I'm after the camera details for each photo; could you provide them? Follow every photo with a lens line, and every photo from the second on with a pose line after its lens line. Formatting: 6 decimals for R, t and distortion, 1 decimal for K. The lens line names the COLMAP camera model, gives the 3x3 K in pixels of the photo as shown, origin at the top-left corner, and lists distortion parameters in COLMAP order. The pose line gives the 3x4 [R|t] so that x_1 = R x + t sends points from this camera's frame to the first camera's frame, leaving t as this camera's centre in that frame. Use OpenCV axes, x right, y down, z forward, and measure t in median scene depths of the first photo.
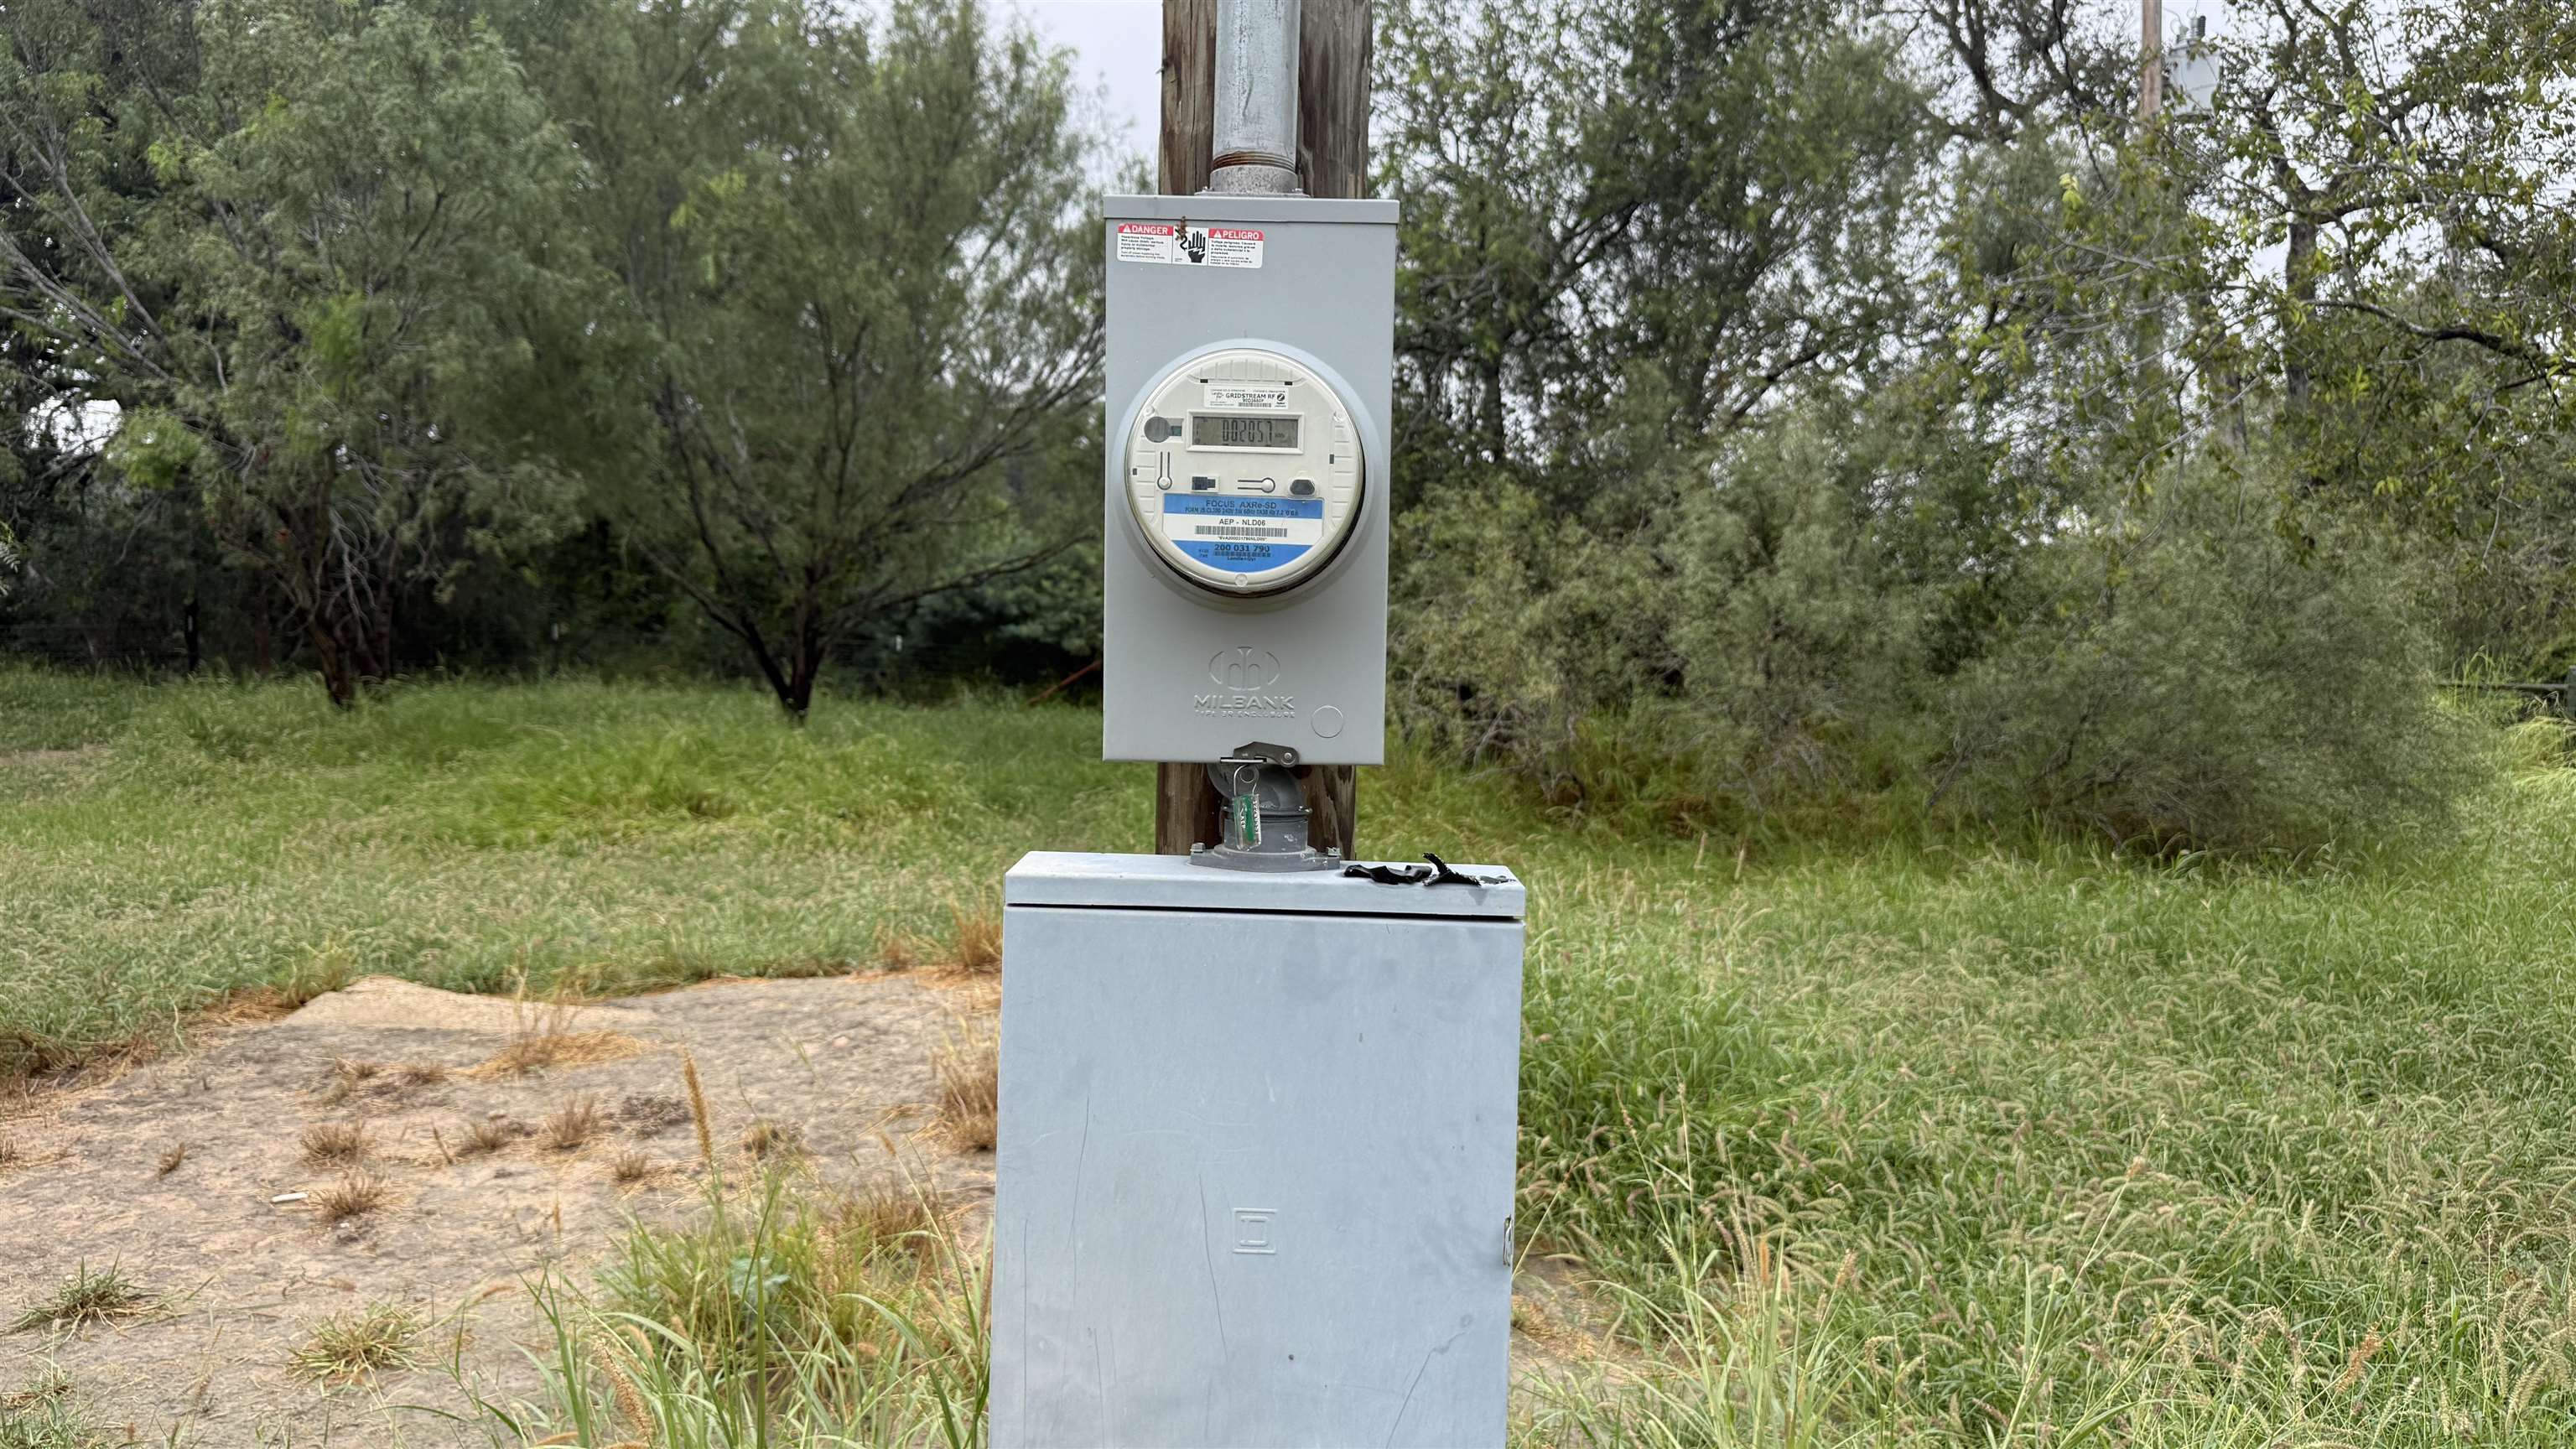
lens RADIAL K [[1951.7, 0, 1288.0], [0, 1951.7, 724.5], [0, 0, 1]] dist [0.218312, -0.515125]
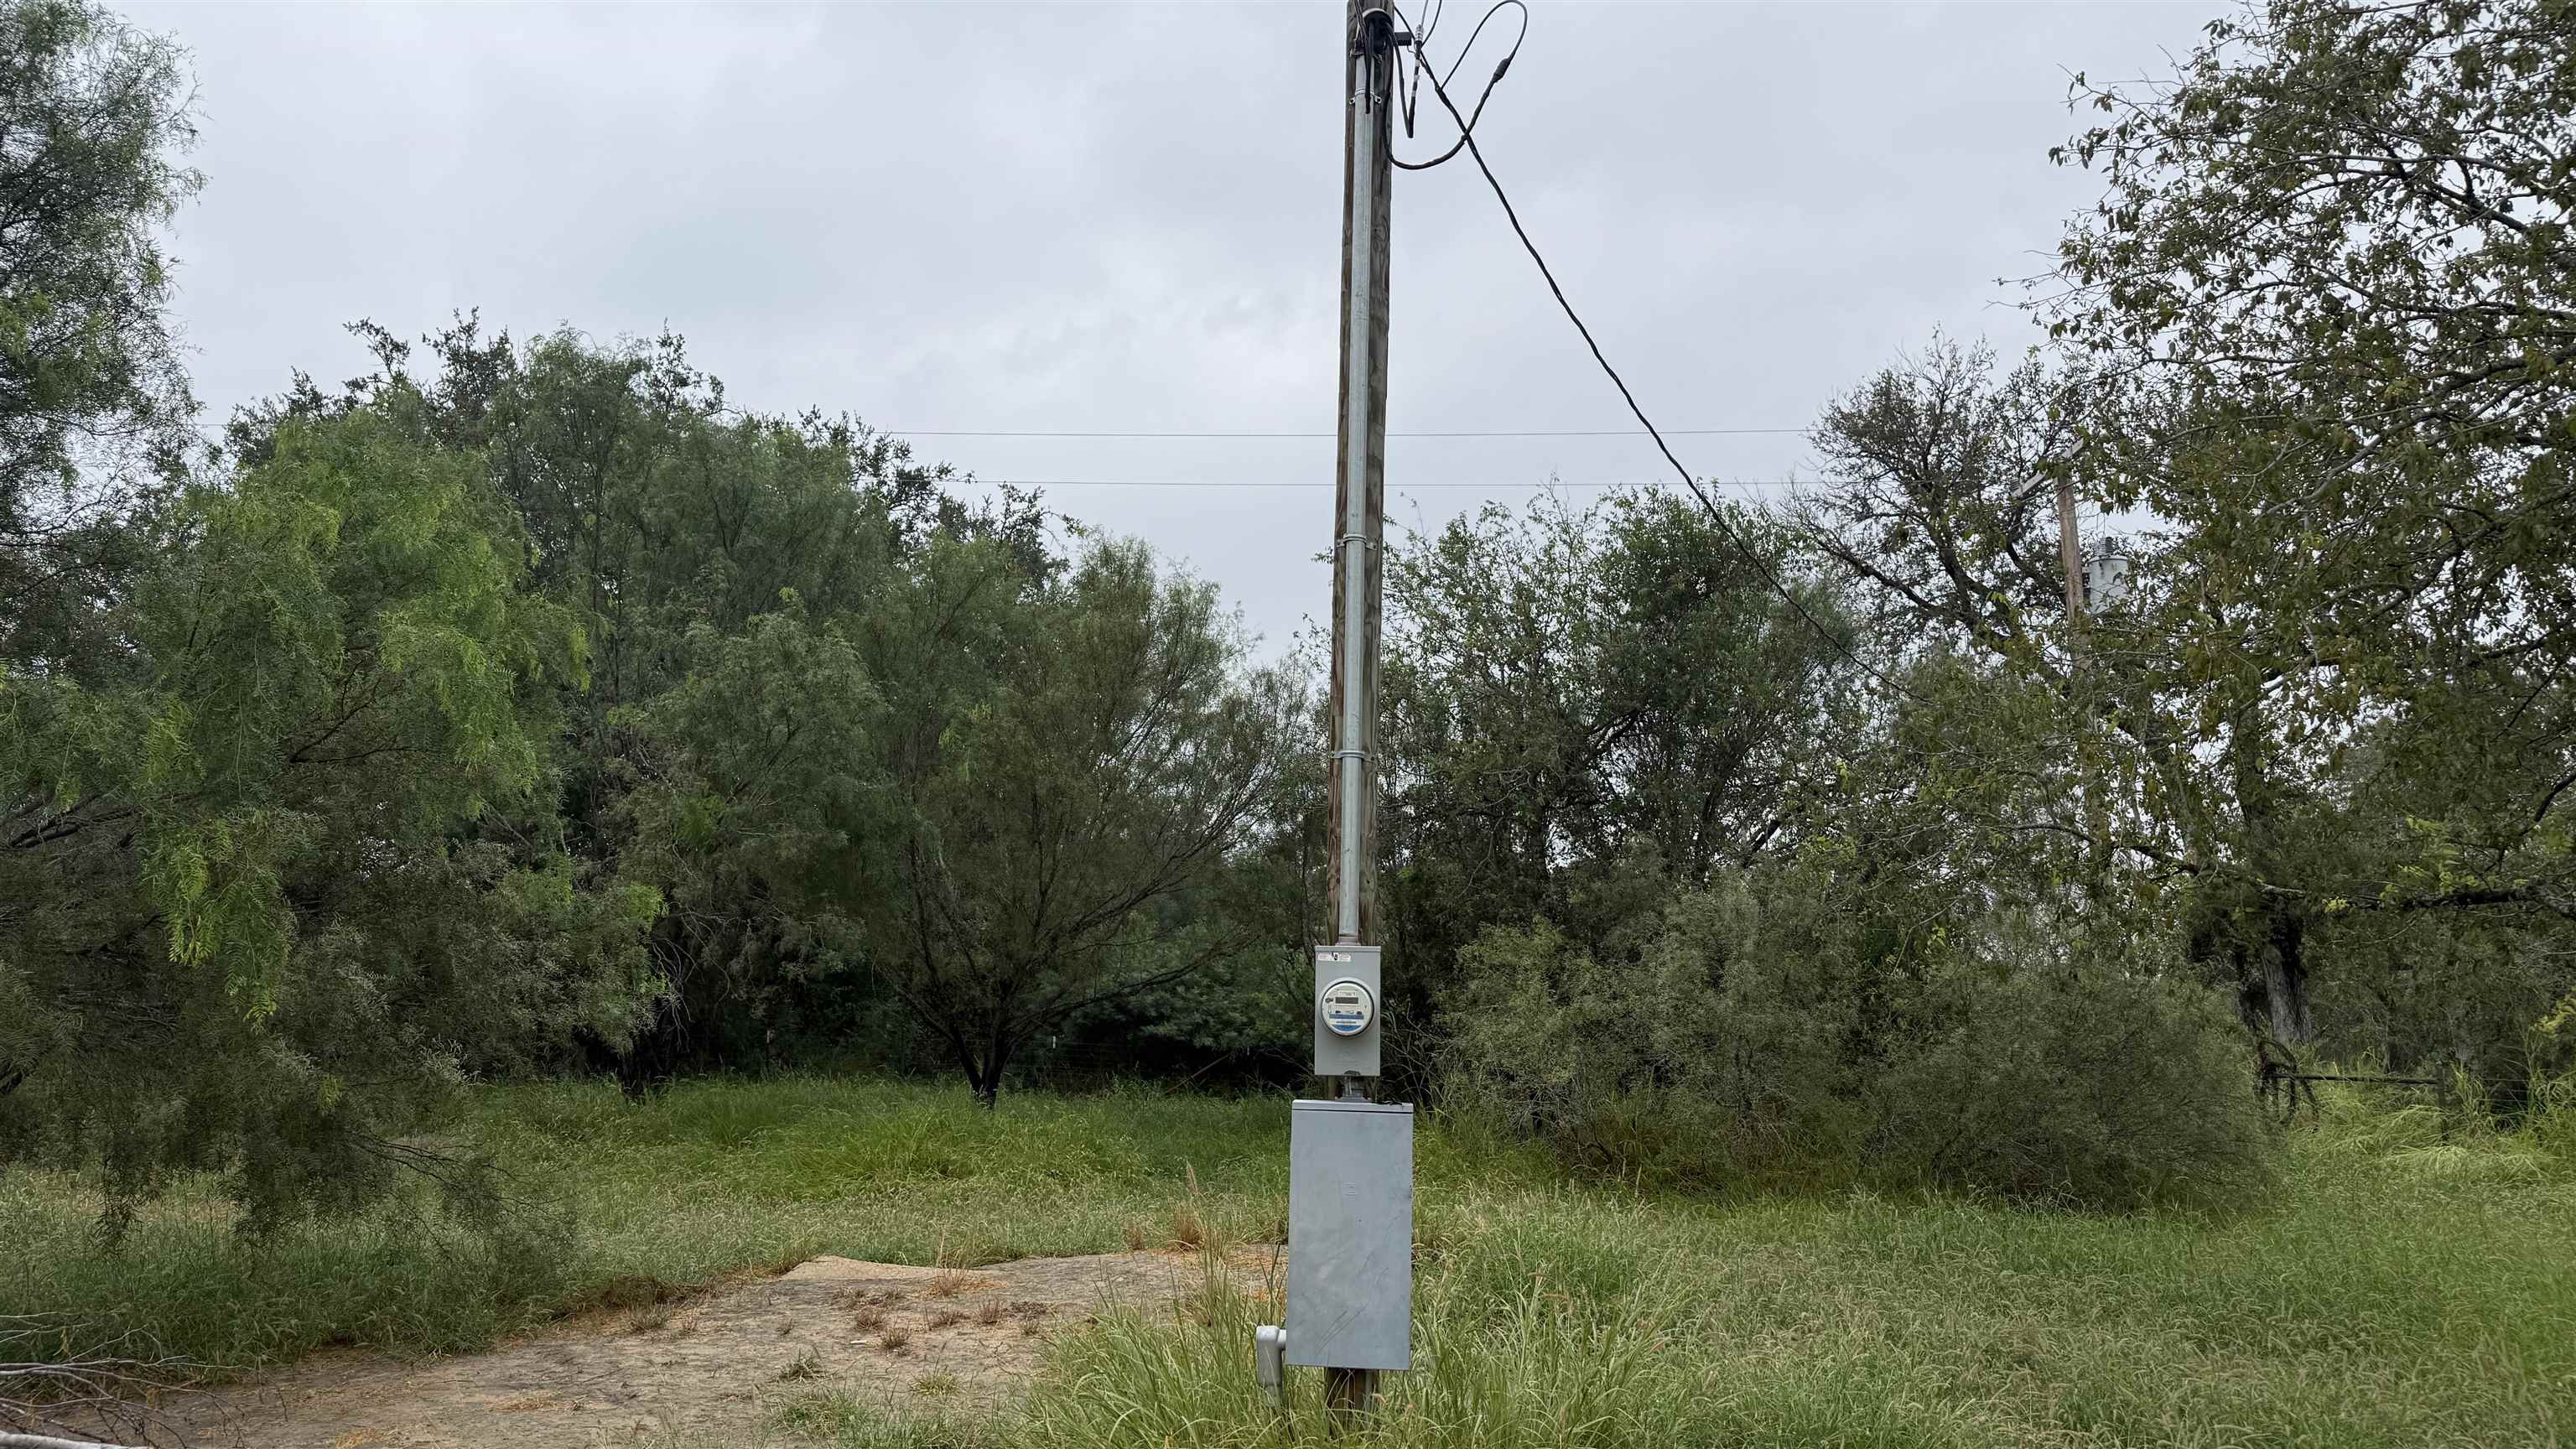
lens RADIAL K [[1951.7, 0, 1288.0], [0, 1951.7, 724.5], [0, 0, 1]] dist [0.218312, -0.515125]
pose [[0.998548, -0.013003, -0.052278, 0.009111], [0.002360, 0.980056, -0.198708, 0.013288], [0.053819, 0.198296, 0.978663, -0.372322]]
